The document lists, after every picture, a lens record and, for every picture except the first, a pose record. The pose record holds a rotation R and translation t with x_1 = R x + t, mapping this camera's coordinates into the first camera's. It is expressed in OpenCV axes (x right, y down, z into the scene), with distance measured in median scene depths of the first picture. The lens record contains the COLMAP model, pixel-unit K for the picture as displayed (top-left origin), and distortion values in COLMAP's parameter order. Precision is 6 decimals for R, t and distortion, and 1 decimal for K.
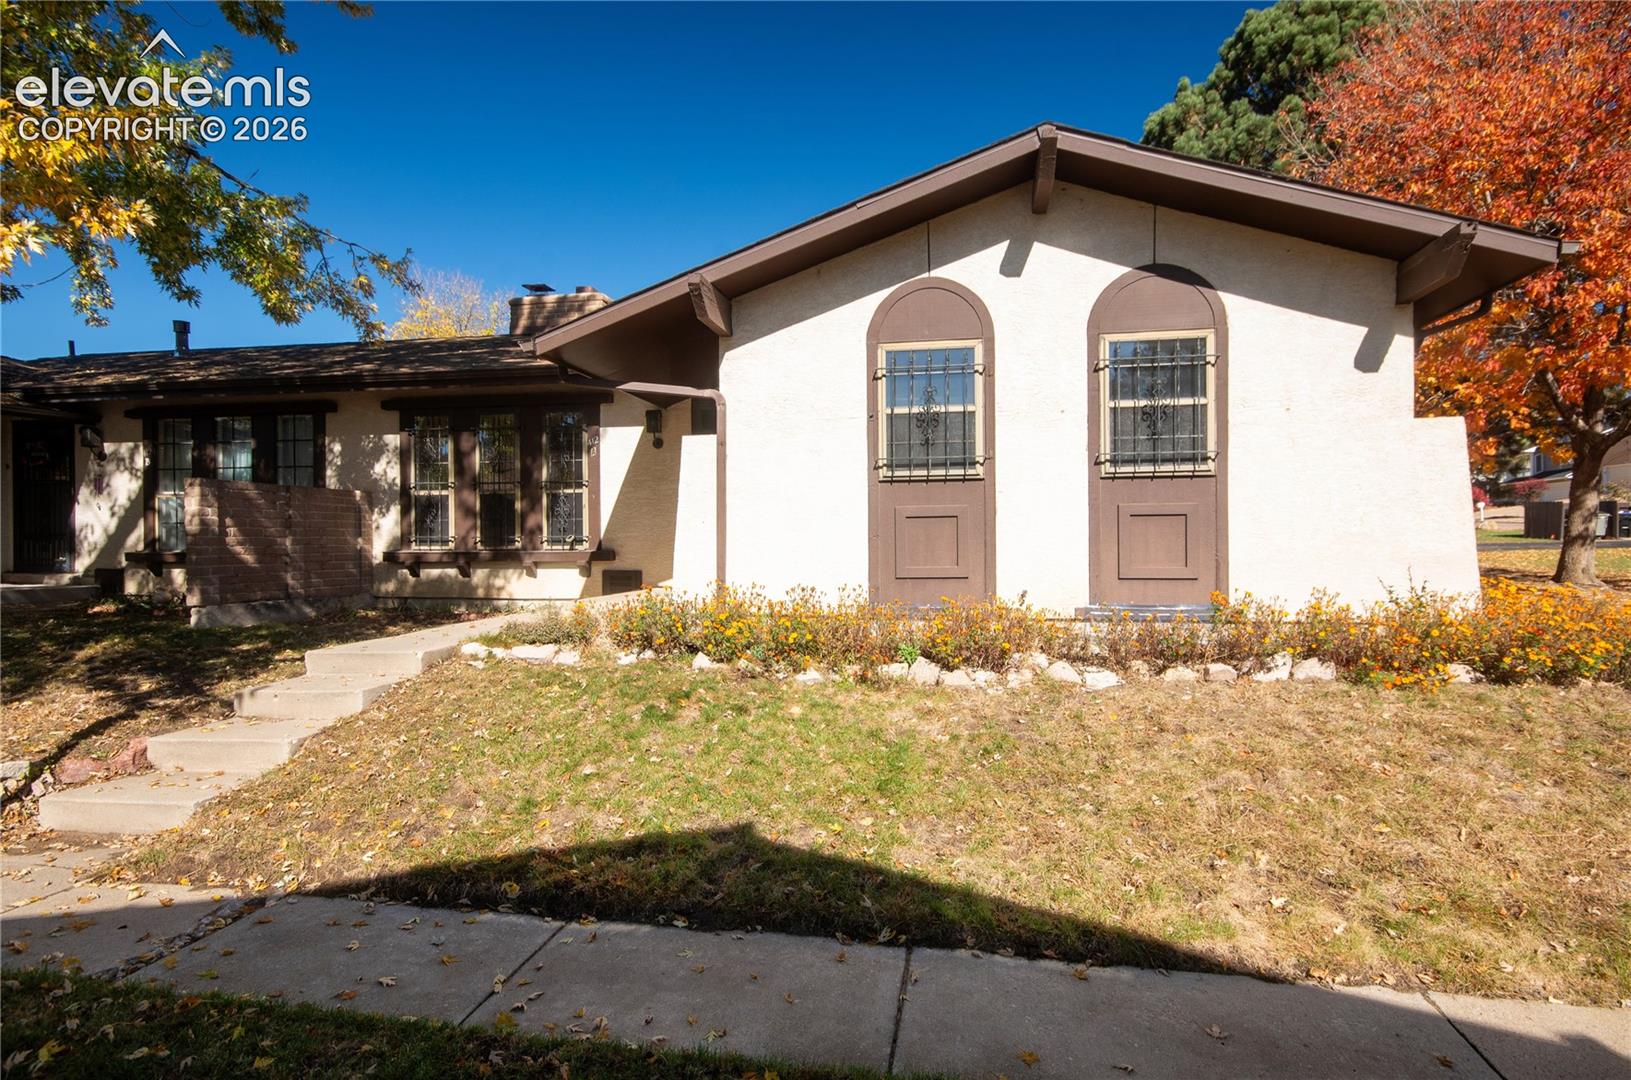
lens RADIAL K [[850.2, 0, 817.5], [0, 850.2, 547.2], [0, 0, 1]] dist [0.014176, 0.000909]
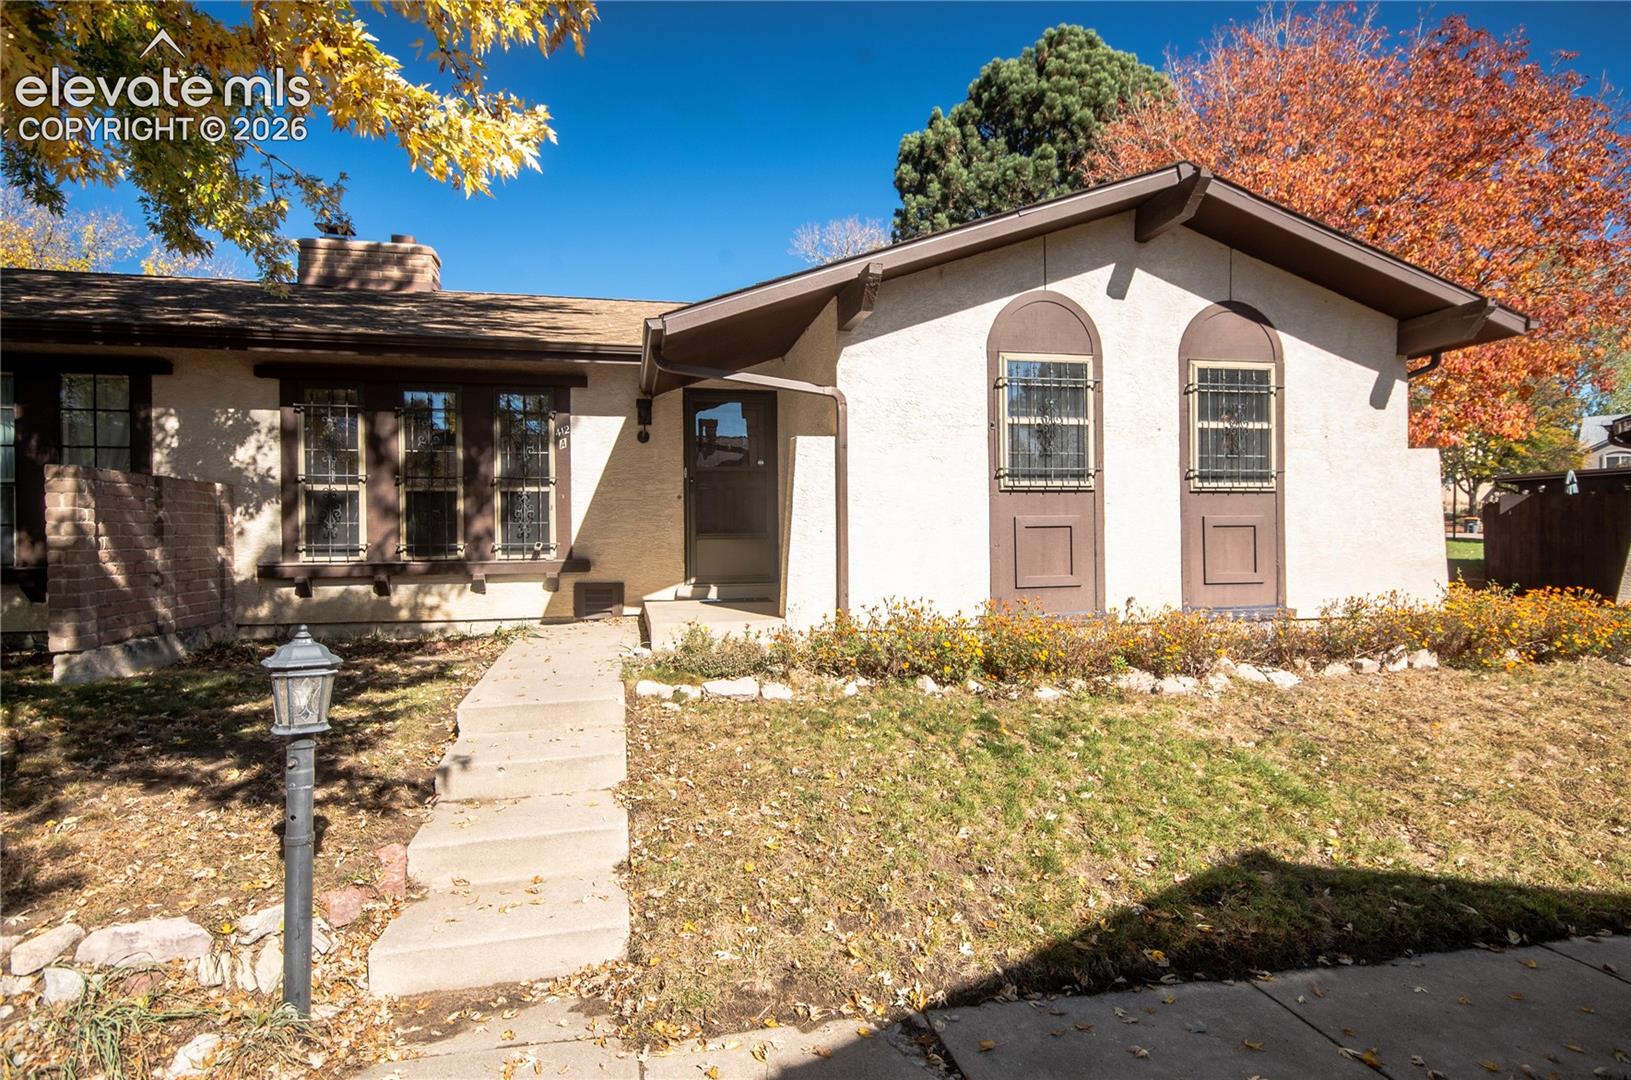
lens RADIAL K [[876.9, 0, 815.5], [0, 876.9, 540.0], [0, 0, 1]] dist [0.016302, -0.000372]
pose [[0.925378, -0.004251, 0.379021, -0.436827], [0.004670, 0.999989, -0.000187, -0.017702], [-0.379016, 0.001943, 0.925388, 0.114076]]
